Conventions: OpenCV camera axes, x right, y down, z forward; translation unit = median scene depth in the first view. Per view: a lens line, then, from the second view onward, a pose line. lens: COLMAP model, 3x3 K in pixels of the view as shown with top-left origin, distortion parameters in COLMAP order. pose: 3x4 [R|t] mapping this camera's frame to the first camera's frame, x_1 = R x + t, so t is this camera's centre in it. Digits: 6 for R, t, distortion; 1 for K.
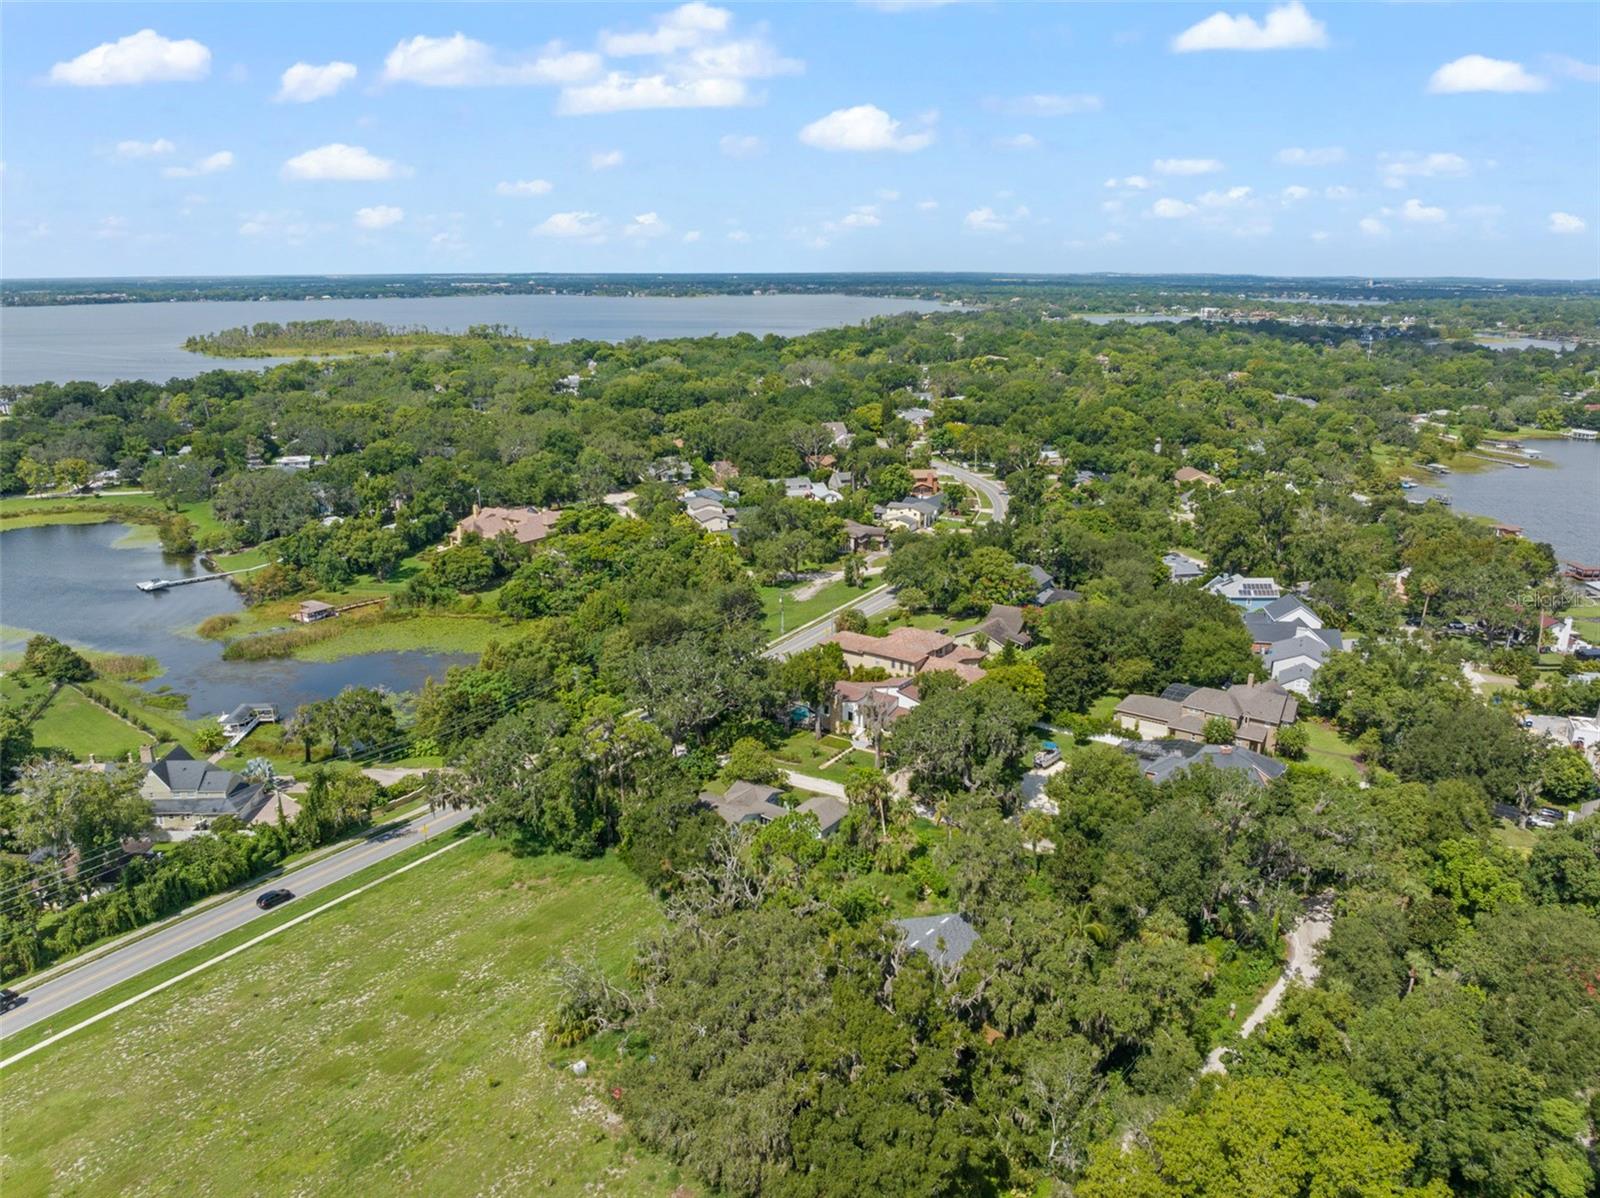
lens RADIAL K [[1112.6, 0, 823.0], [0, 1112.6, 586.0], [0, 0, 1]] dist [-0.034037, 0.000043]
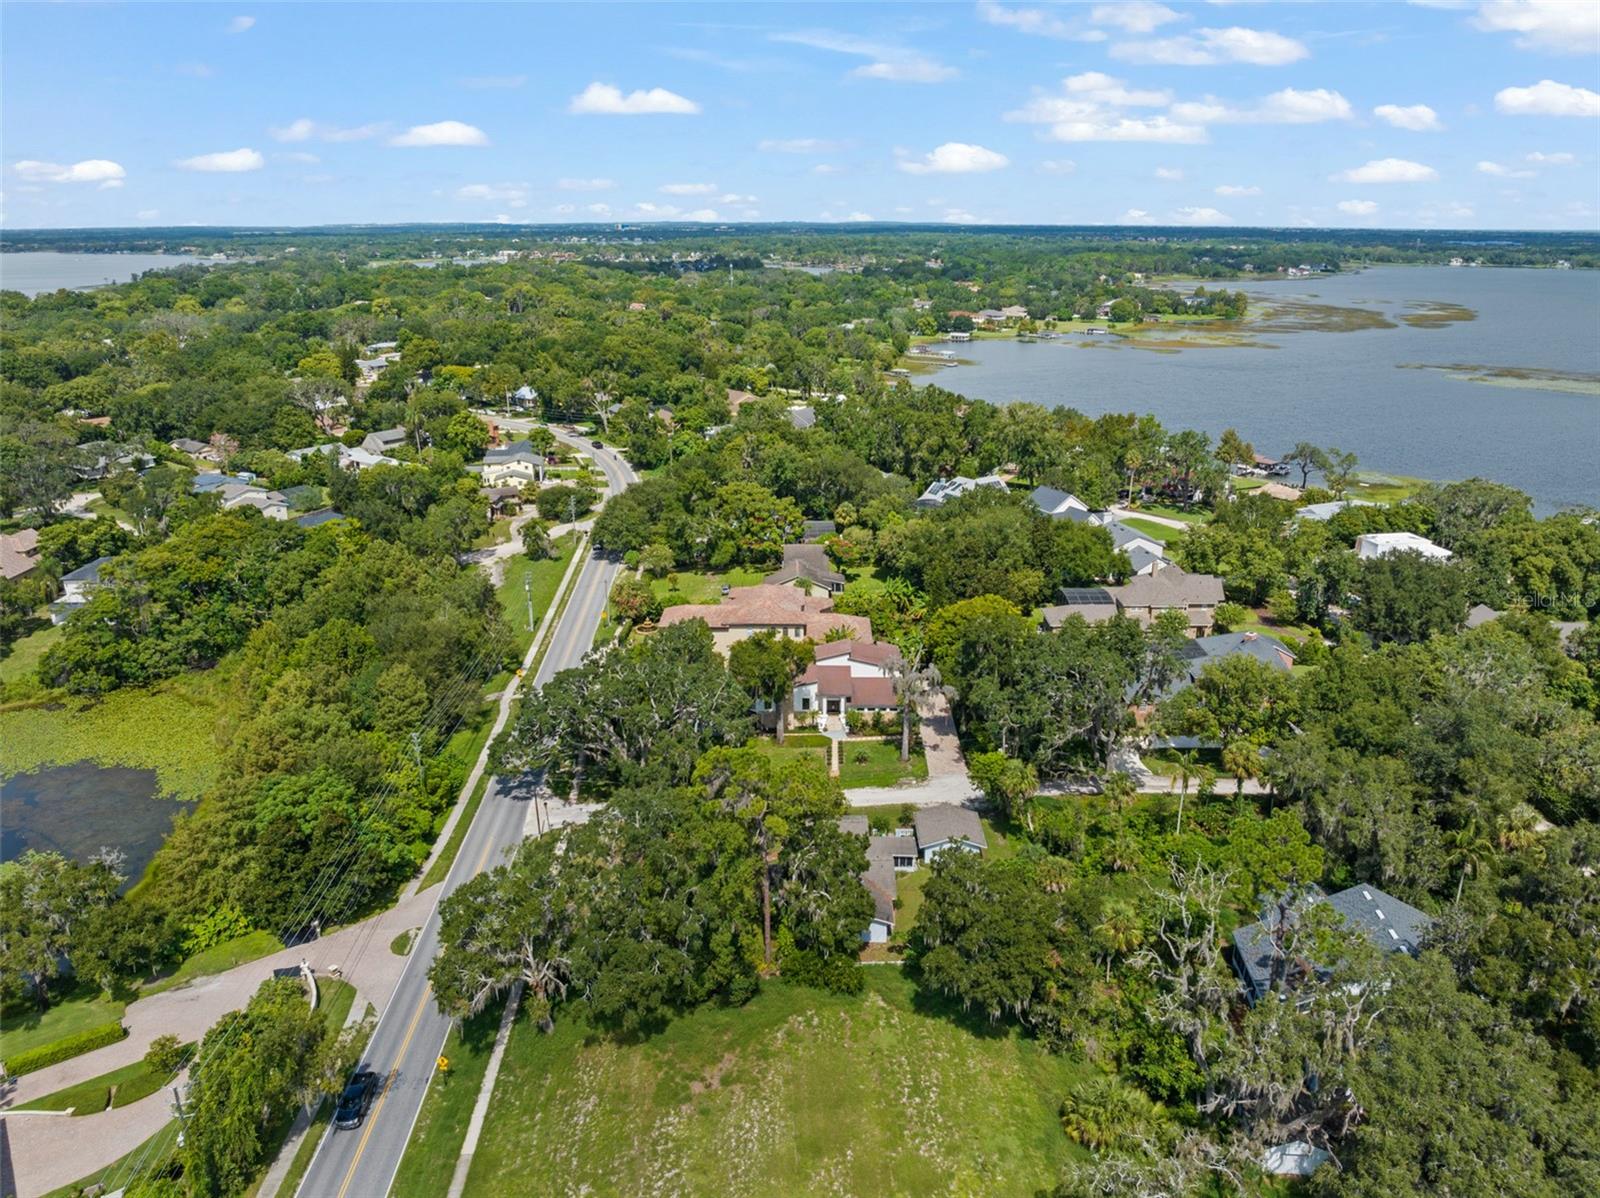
lens RADIAL K [[1112.6, 0, 823.0], [0, 1112.6, 586.0], [0, 0, 1]] dist [-0.034037, 0.000043]
pose [[0.822775, -0.182856, 0.538150, -0.369444], [0.158068, 0.983098, 0.092374, -0.034326], [-0.545945, 0.009061, 0.837772, 0.334769]]
